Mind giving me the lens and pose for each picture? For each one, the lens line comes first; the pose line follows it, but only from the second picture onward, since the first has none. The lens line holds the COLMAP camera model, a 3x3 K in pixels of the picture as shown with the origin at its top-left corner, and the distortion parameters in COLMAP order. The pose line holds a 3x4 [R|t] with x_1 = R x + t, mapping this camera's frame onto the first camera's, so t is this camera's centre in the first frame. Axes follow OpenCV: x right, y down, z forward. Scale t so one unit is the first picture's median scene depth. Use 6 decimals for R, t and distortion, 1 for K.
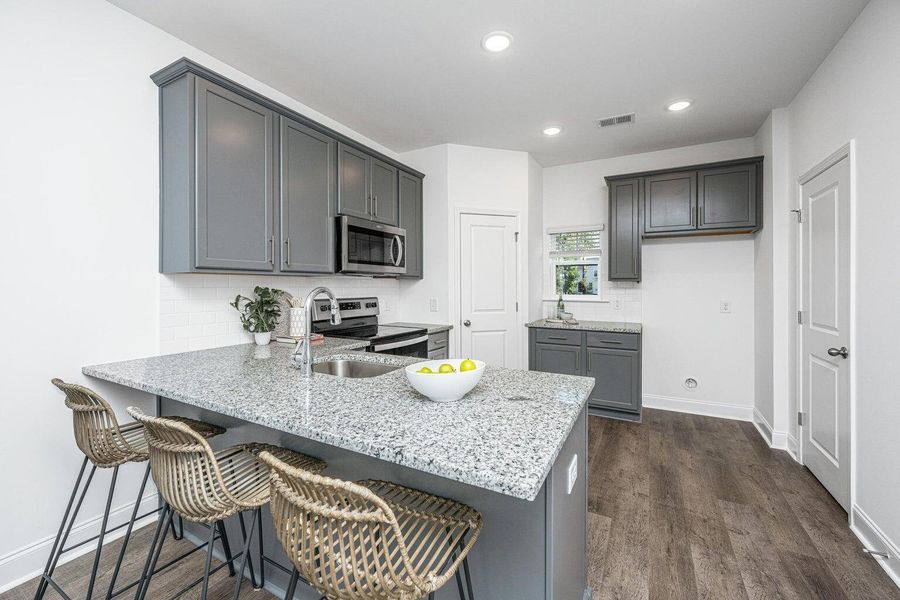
lens RADIAL K [[355.8, 0, 446.7], [0, 355.8, 285.3], [0, 0, 1]] dist [-0.000147, 0.000124]
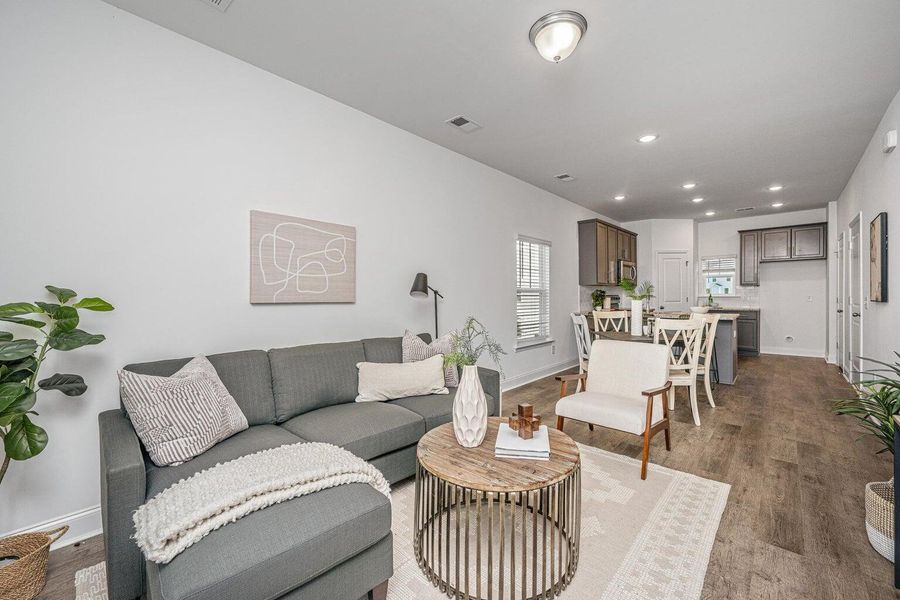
lens RADIAL K [[394.1, 0, 450.0], [0, 394.1, 300.0], [0, 0, 1]] dist [0.001394, -0.000453]
pose [[0.982632, -0.008192, -0.185383, -0.742244], [0.010900, 0.999848, 0.013593, 0.020378], [0.185244, -0.015377, 0.982572, -1.486822]]
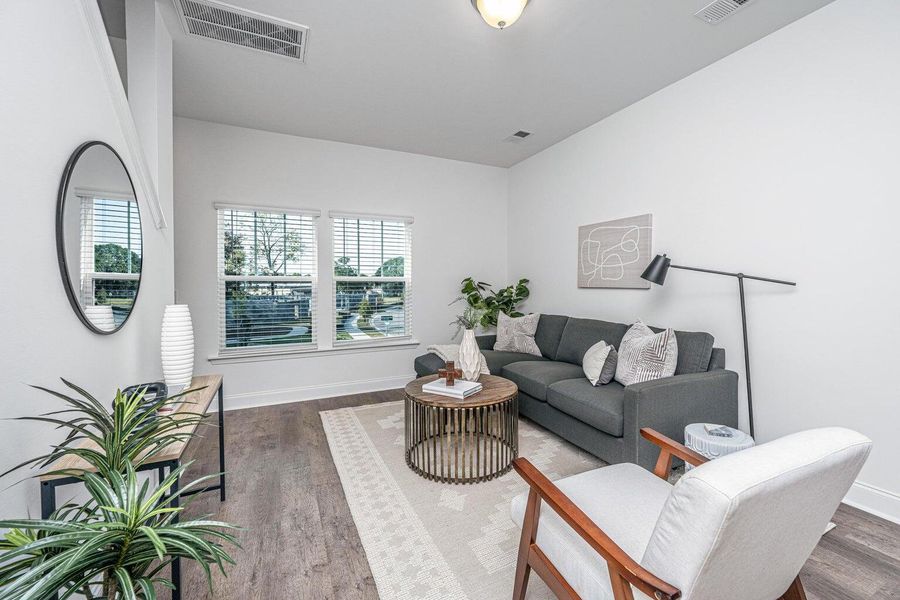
lens RADIAL K [[372.0, 0, 456.7], [0, 372.0, 296.6], [0, 0, 1]] dist [0.000285, 0.000001]
pose [[-0.571266, 0.022112, -0.820467, -0.124364], [0.002953, 0.999686, 0.024886, 0.032355], [0.820760, 0.011794, -0.571152, -0.444686]]
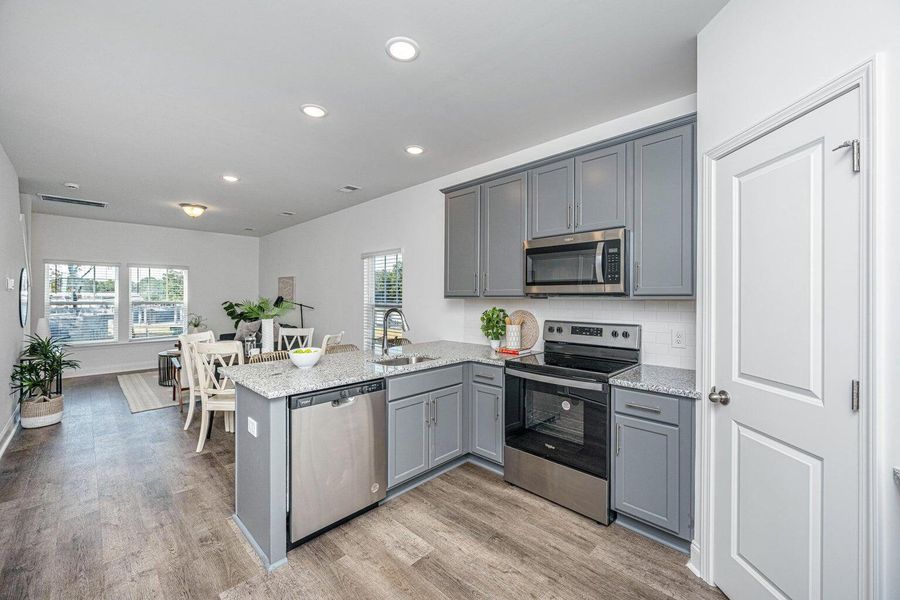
lens RADIAL K [[358.7, 0, 446.6], [0, 358.7, 298.6], [0, 0, 1]] dist [0.000231, -0.000157]
pose [[-0.260969, 0.000811, -0.965347, 0.622993], [0.000216, 1.000000, 0.000782, -0.021266], [0.965347, -0.000004, -0.260970, 0.827599]]
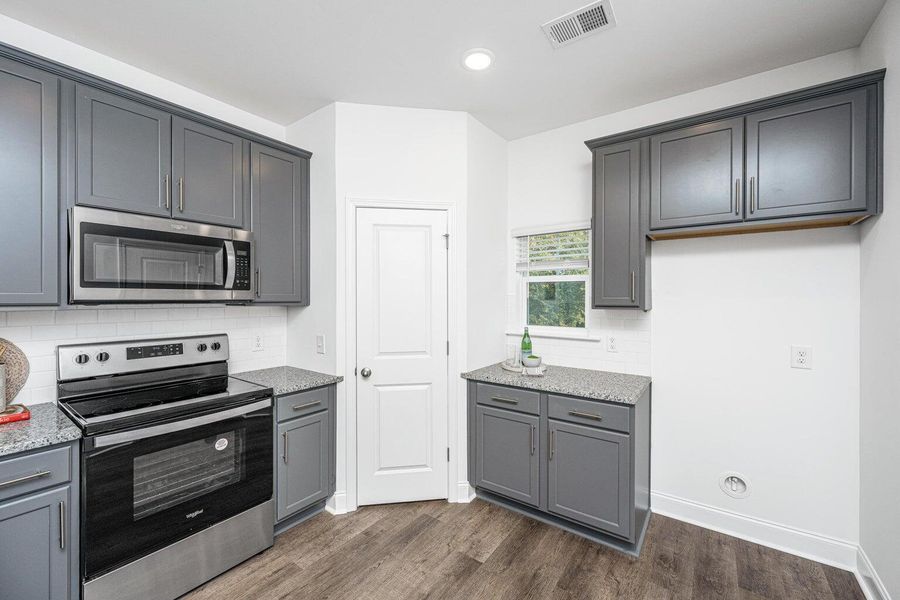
lens RADIAL K [[358.7, 0, 446.6], [0, 358.7, 298.6], [0, 0, 1]] dist [0.000231, -0.000157]
pose [[0.992562, -0.000591, -0.121739, 0.305403], [0.001092, 0.999991, 0.004044, -0.036230], [0.121735, -0.004146, 0.992554, 0.379894]]
